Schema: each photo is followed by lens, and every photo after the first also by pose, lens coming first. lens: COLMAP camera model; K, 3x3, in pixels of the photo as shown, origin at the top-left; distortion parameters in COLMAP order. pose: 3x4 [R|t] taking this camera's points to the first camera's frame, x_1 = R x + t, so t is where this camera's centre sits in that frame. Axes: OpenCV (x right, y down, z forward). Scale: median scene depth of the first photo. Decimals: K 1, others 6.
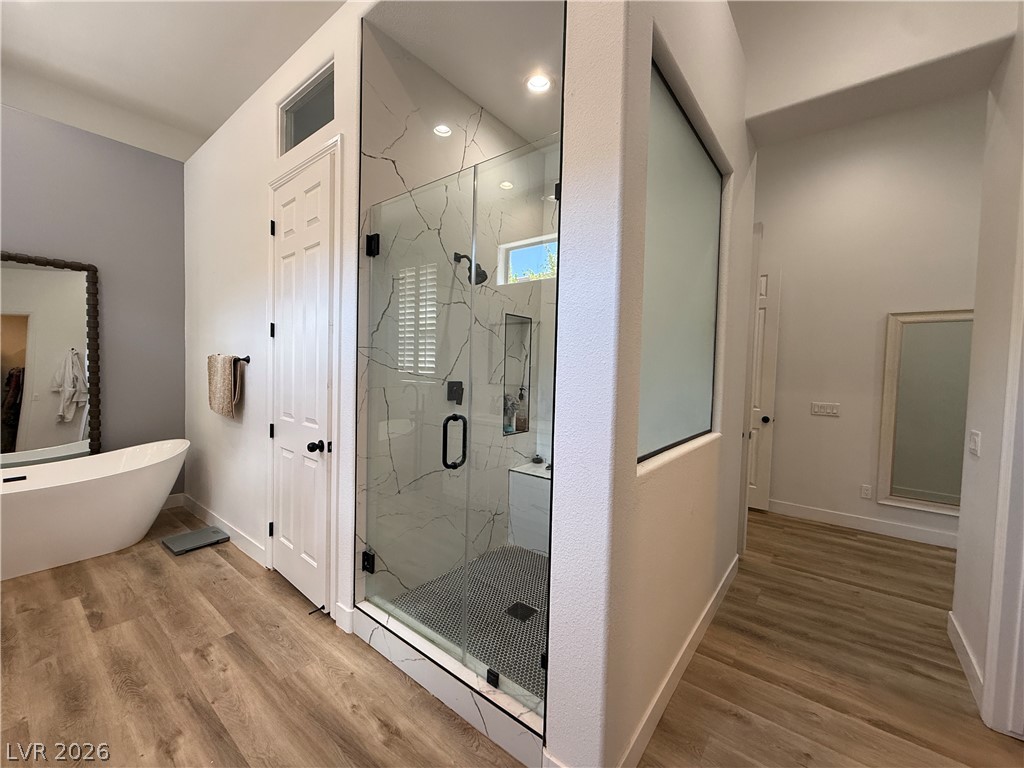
lens RADIAL K [[410.6, 0, 513.5], [0, 410.6, 384.9], [0, 0, 1]] dist [0.000524, -0.000071]
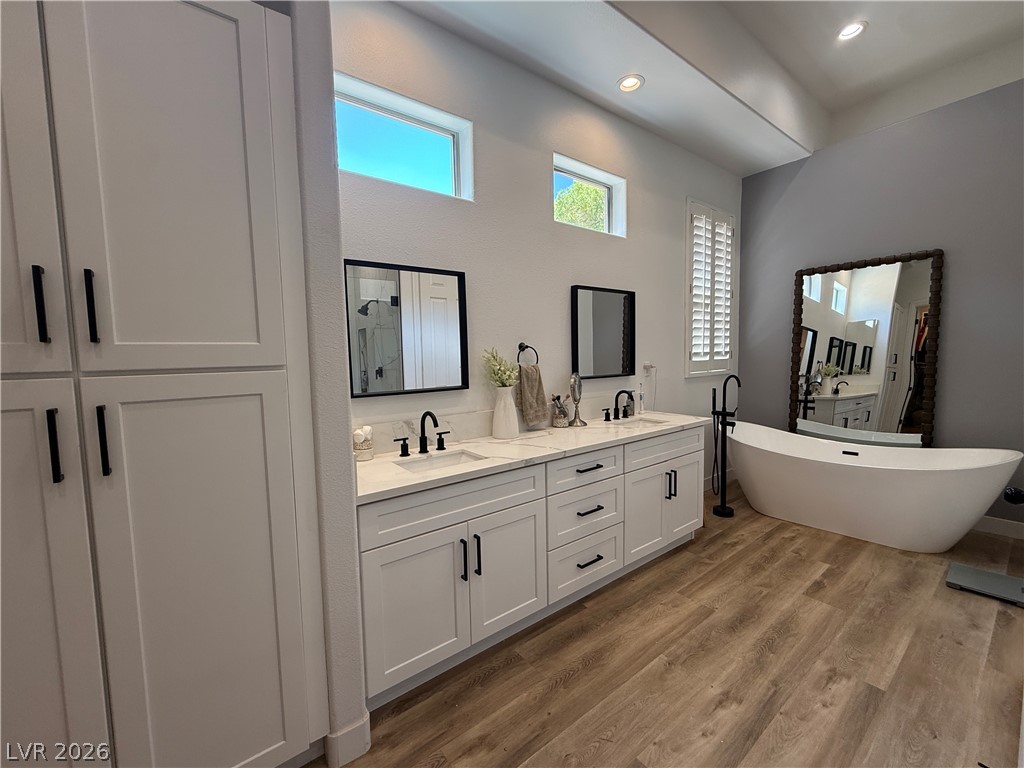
lens RADIAL K [[410.6, 0, 511.6], [0, 410.6, 387.5], [0, 0, 1]] dist [0.000524, -0.000071]
pose [[-0.247517, 0.058455, -0.967119, 0.236166], [-0.024351, 0.997488, 0.066522, -0.021815], [0.968577, 0.040016, -0.245472, 0.473550]]
